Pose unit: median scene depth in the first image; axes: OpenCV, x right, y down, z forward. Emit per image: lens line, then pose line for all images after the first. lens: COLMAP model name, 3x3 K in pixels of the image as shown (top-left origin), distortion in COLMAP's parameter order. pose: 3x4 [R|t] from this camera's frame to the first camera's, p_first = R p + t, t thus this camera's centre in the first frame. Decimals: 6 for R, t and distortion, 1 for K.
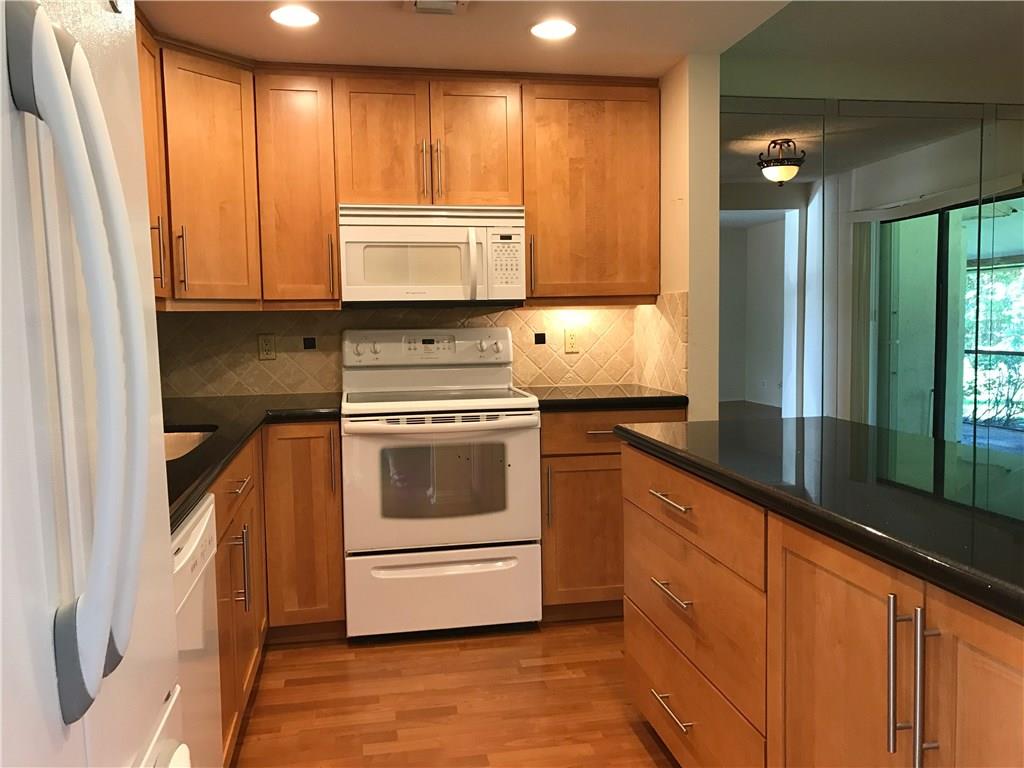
lens RADIAL K [[844.5, 0, 512.0], [0, 844.5, 384.0], [0, 0, 1]] dist [0.052930, -0.015565]
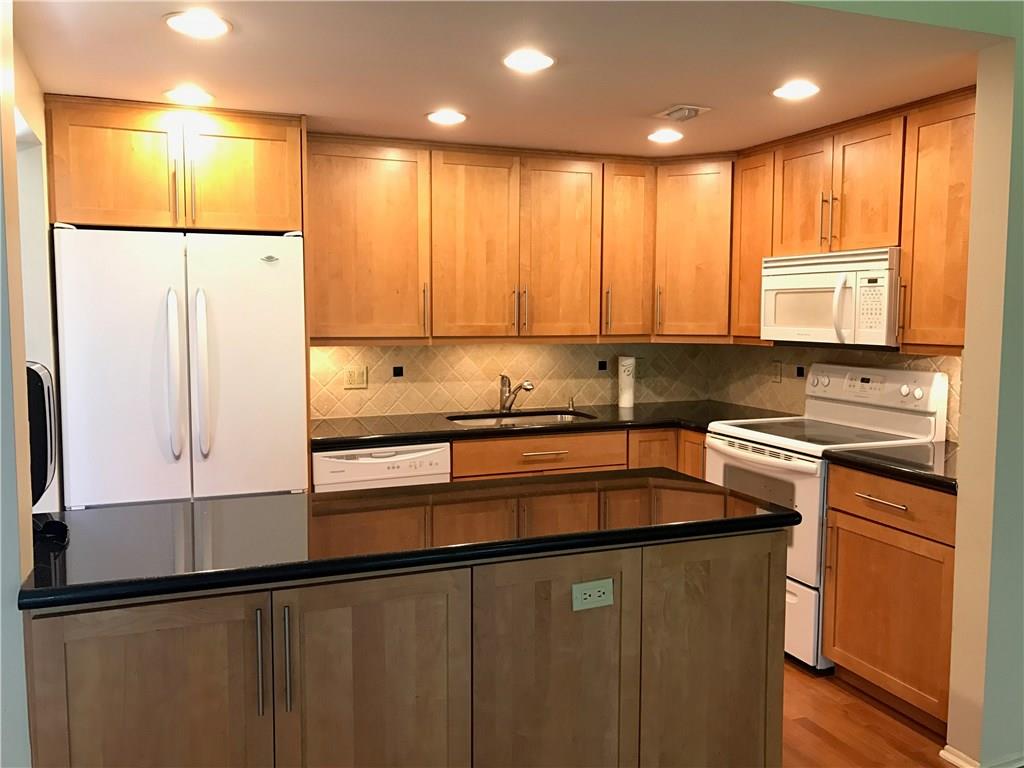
lens RADIAL K [[844.5, 0, 512.0], [0, 844.5, 384.0], [0, 0, 1]] dist [0.052930, -0.015565]
pose [[0.195260, 0.102315, -0.975400, 0.874838], [-0.079630, 0.992914, 0.088212, -0.109765], [0.977513, 0.060447, 0.202024, 0.409286]]
